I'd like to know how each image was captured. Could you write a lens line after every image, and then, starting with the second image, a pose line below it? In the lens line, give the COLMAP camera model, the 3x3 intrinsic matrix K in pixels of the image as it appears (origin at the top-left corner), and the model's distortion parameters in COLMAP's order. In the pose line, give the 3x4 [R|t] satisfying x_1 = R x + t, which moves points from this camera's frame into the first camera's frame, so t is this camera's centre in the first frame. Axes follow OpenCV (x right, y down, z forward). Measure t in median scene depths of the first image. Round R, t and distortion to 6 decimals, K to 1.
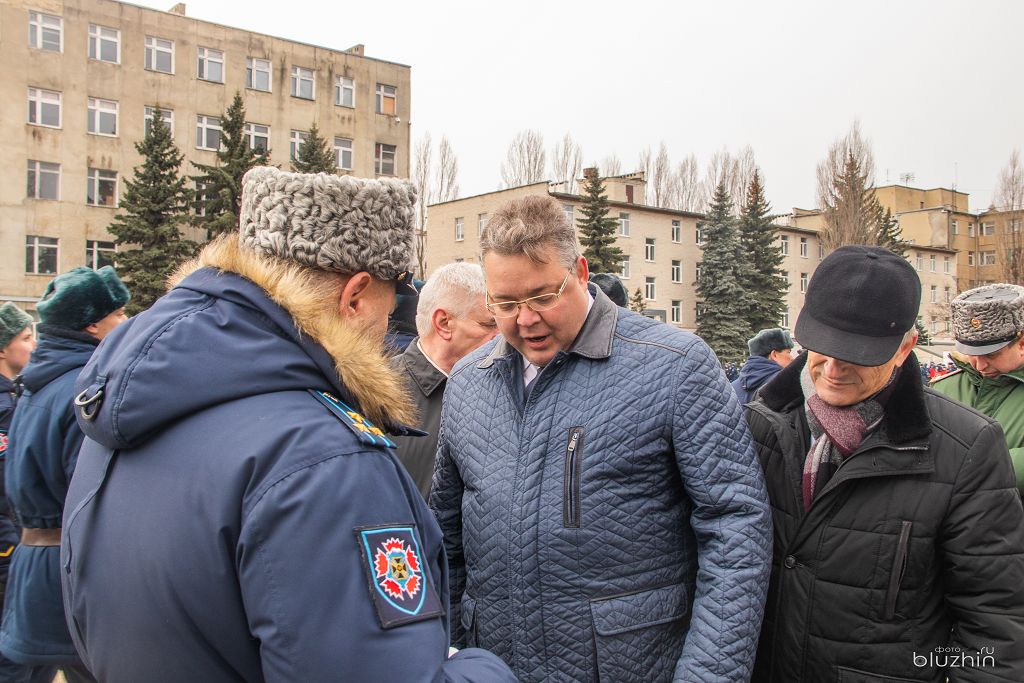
lens RADIAL K [[1103.9, 0, 511.5], [0, 1103.9, 344.9], [0, 0, 1]] dist [0.011135, 0.000000]
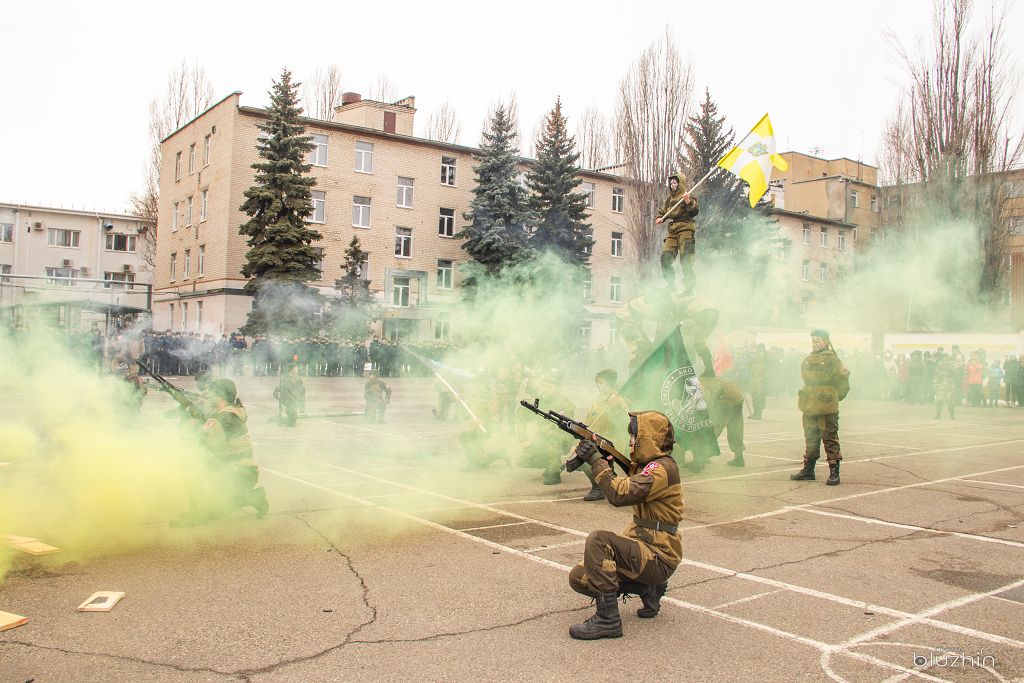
lens RADIAL K [[861.4, 0, 511.0], [0, 861.4, 341.9], [0, 0, 1]] dist [-0.120729, 0.023754]
pose [[0.995941, 0.027742, -0.085631, 0.247448], [-0.026731, 0.999559, 0.012931, 0.007933], [0.085952, -0.010590, 0.996243, 0.402599]]
